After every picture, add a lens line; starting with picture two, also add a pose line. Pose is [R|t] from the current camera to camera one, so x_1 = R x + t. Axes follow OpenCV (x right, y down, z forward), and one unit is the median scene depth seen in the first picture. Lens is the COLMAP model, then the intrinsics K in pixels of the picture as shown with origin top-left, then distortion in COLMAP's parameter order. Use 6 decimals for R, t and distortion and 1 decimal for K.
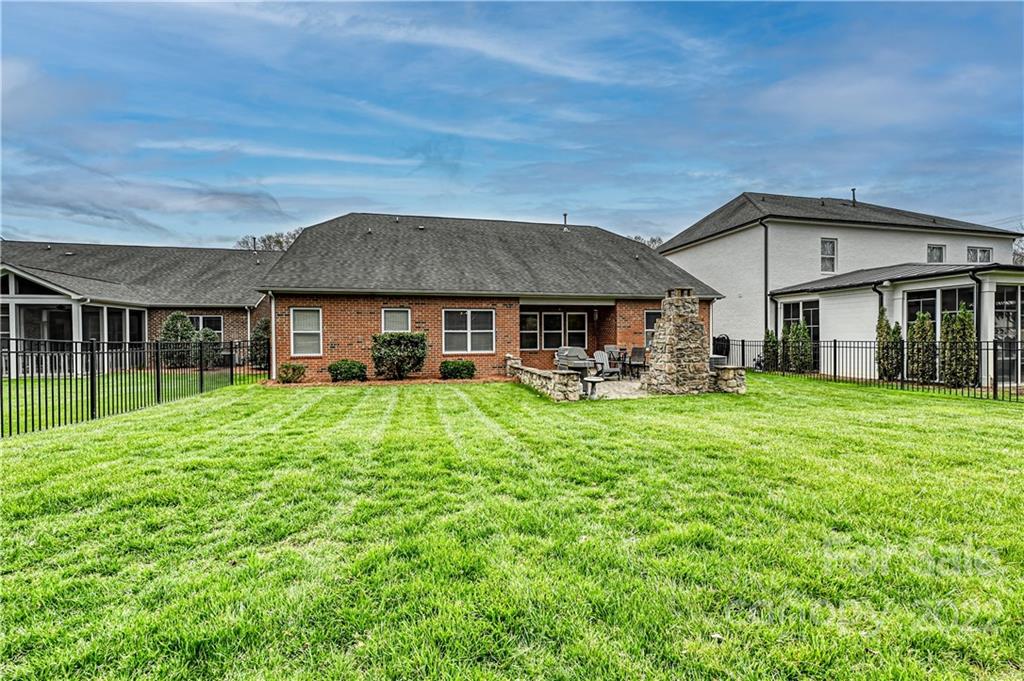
lens RADIAL K [[406.6, 0, 509.4], [0, 406.6, 332.3], [0, 0, 1]] dist [-0.002861, -0.000282]
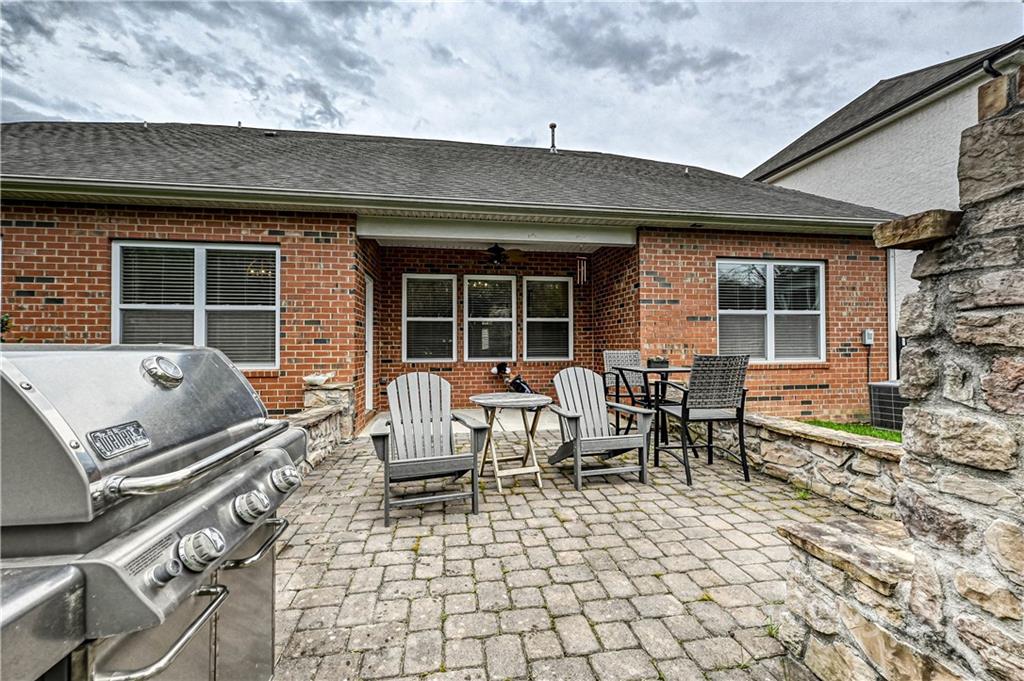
lens RADIAL K [[406.6, 0, 509.4], [0, 406.6, 332.3], [0, 0, 1]] dist [-0.002861, -0.000282]
pose [[0.996678, -0.001147, -0.081440, 0.189417], [-0.001141, 0.999606, -0.028046, 0.027385], [0.081441, 0.028046, 0.996284, 0.671031]]
